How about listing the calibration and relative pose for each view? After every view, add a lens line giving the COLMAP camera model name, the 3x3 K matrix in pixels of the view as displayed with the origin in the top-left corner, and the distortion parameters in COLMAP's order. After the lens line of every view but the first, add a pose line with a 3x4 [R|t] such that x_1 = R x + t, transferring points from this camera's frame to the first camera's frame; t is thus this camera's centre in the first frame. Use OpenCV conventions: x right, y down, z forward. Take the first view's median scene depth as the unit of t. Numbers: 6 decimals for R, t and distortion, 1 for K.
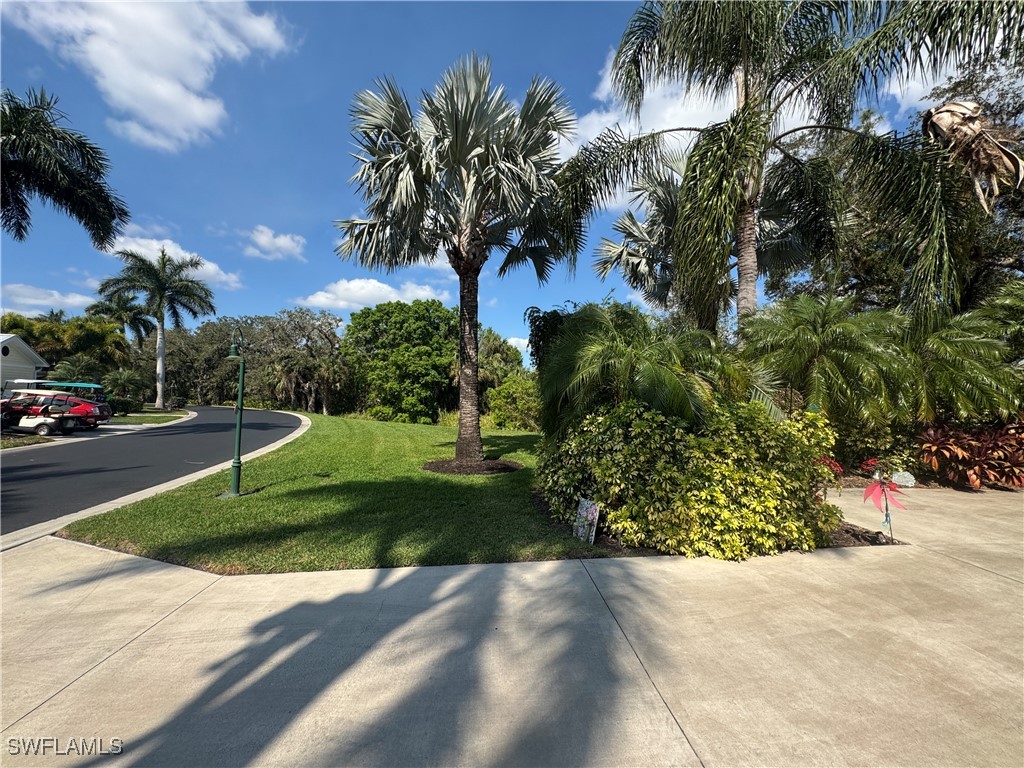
lens RADIAL K [[407.3, 0, 509.7], [0, 407.3, 384.1], [0, 0, 1]] dist [-0.004835, 0.000791]
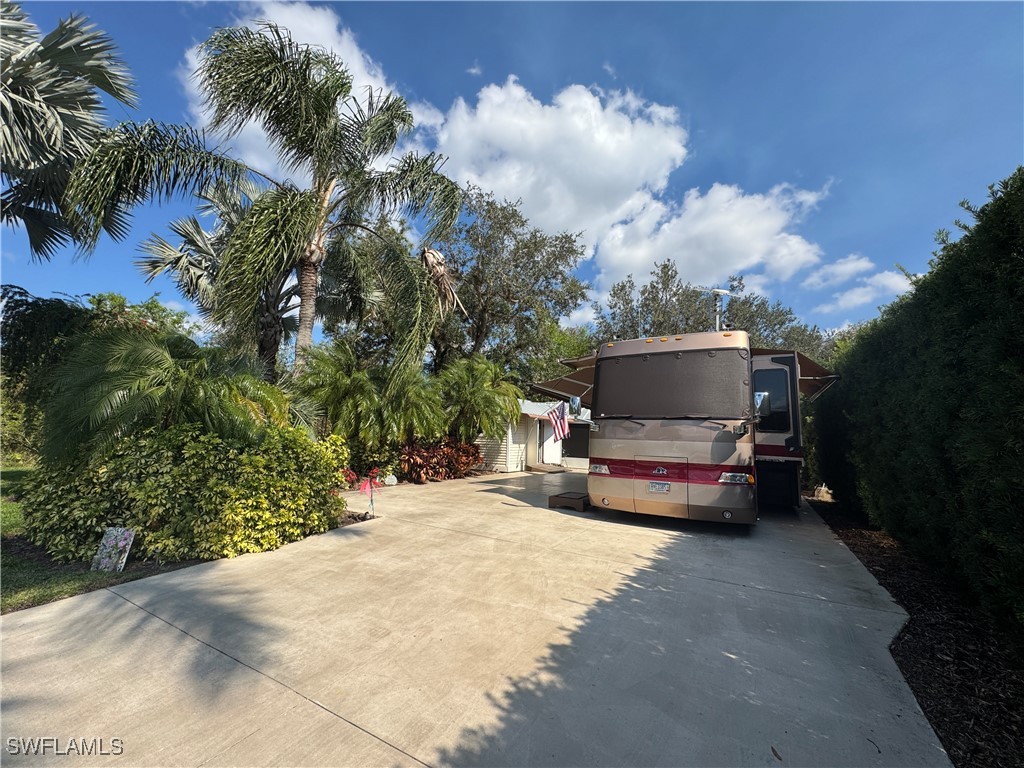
lens RADIAL K [[409.2, 0, 510.8], [0, 409.2, 383.4], [0, 0, 1]] dist [-0.001736, 0.000698]
pose [[0.536389, 0.107549, 0.837090, -0.173100], [-0.057953, 0.994200, -0.090599, -0.020687], [-0.841979, 0.000085, 0.539511, -0.329397]]
